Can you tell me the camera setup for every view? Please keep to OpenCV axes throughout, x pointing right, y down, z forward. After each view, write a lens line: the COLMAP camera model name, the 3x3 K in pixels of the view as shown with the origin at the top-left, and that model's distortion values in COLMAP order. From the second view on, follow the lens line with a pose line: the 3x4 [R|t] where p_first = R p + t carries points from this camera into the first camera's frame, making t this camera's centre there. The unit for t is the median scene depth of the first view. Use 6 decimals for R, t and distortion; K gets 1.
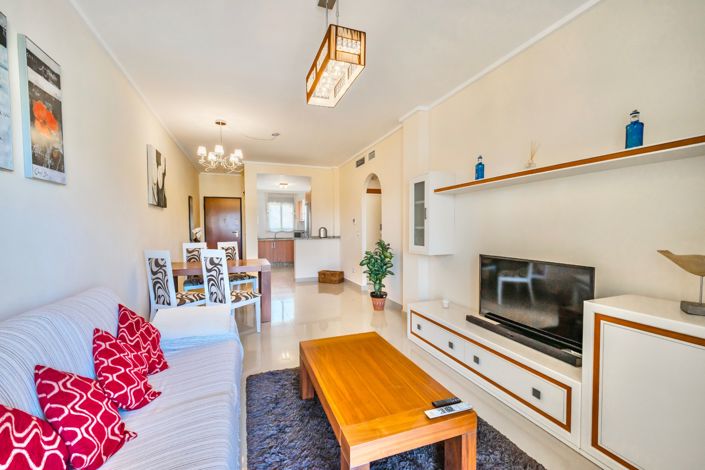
lens RADIAL K [[292.9, 0, 355.9], [0, 292.9, 237.0], [0, 0, 1]] dist [0.000200, -0.000849]
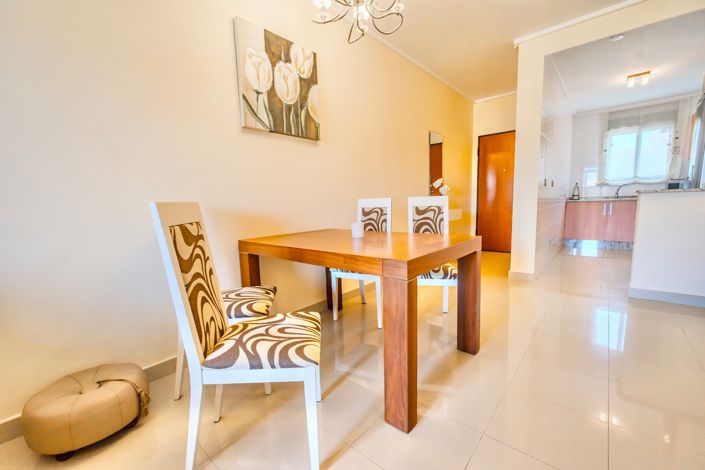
lens RADIAL K [[292.9, 0, 354.8], [0, 292.9, 240.5], [0, 0, 1]] dist [0.000200, -0.000849]
pose [[0.471487, 0.108327, -0.875195, -0.028304], [0.005276, 0.992063, 0.125634, 0.017841], [0.881857, -0.063852, 0.467173, 0.408114]]
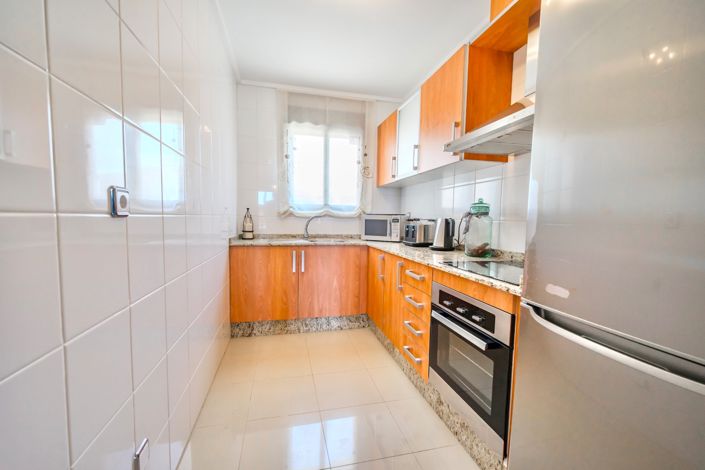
lens RADIAL K [[292.9, 0, 349.1], [0, 292.9, 241.6], [0, 0, 1]] dist [0.000200, -0.000849]
pose [[0.988394, 0.036268, -0.147520, -0.233881], [-0.028868, 0.998230, 0.051998, -0.009882], [0.149144, -0.047135, 0.987691, 0.887481]]
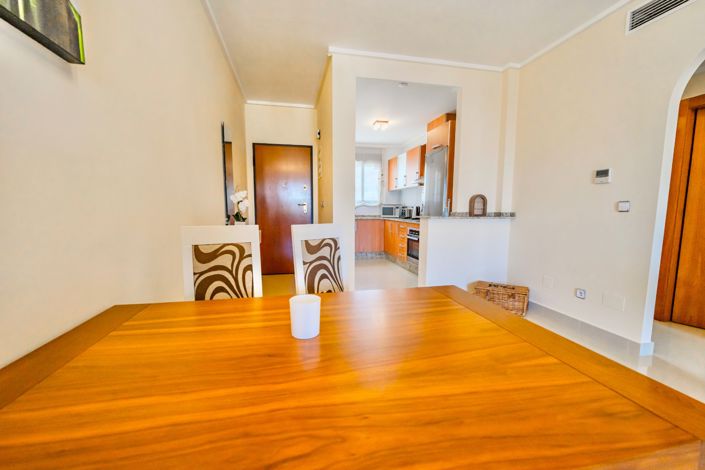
lens RADIAL K [[292.9, 0, 356.2], [0, 292.9, 244.4], [0, 0, 1]] dist [0.000200, -0.000849]
pose [[0.988496, 0.030438, -0.148155, -0.219764], [-0.015844, 0.994990, 0.098707, 0.004280], [0.150417, -0.095224, 0.984026, 0.431278]]
